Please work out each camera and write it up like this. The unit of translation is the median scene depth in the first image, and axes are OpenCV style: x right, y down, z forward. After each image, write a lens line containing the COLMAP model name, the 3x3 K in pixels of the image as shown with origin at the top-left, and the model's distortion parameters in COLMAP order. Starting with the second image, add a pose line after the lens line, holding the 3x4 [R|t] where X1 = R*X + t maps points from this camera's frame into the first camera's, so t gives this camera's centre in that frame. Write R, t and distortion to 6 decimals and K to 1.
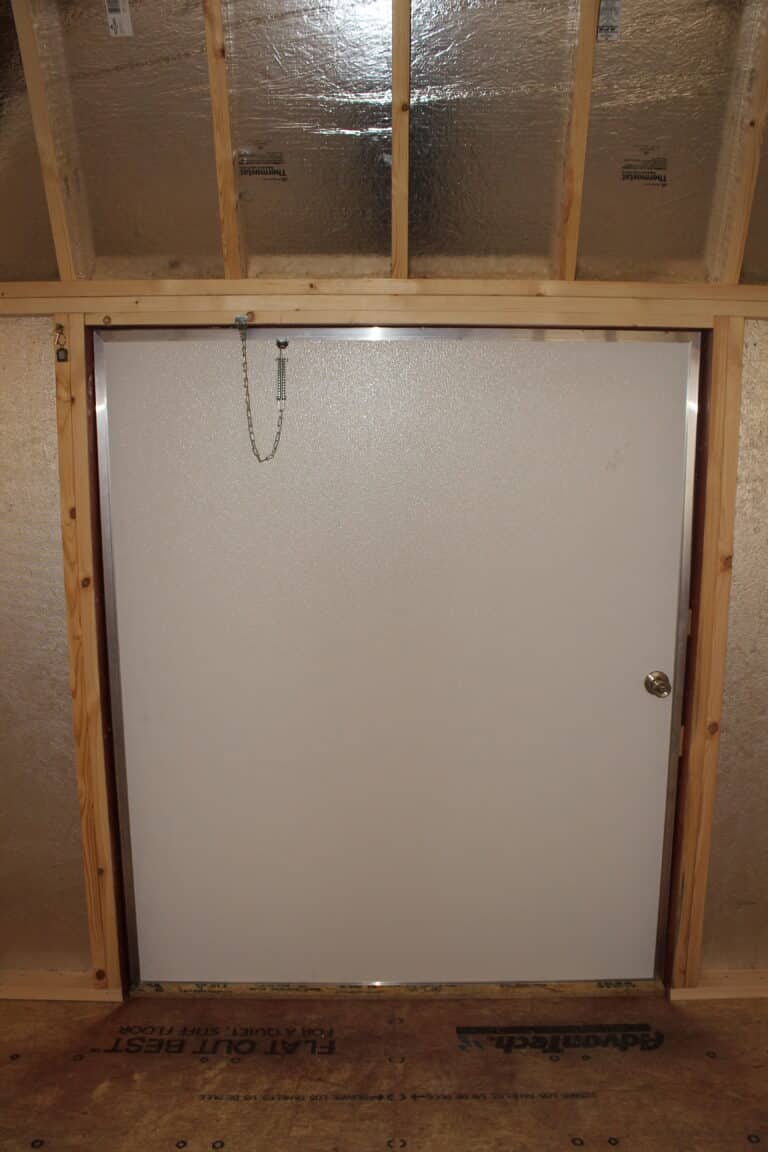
lens RADIAL K [[969.2, 0, 384.8], [0, 969.2, 565.5], [0, 0, 1]] dist [-0.151246, 0.136767]
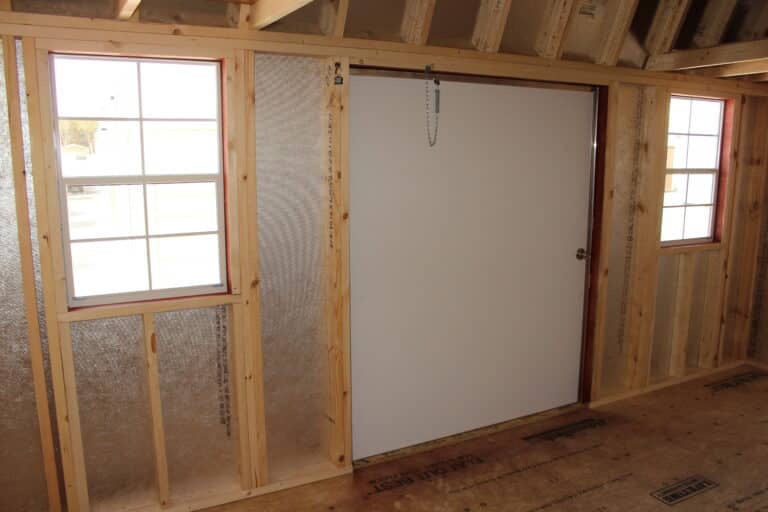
lens RADIAL K [[646.2, 0, 383.8], [0, 646.2, 261.8], [0, 0, 1]] dist [-0.151246, 0.136767]
pose [[0.880060, -0.082599, 0.467624, -0.766300], [0.083631, 0.996323, 0.018594, 0.080026], [-0.467440, 0.022744, 0.883732, -0.035376]]
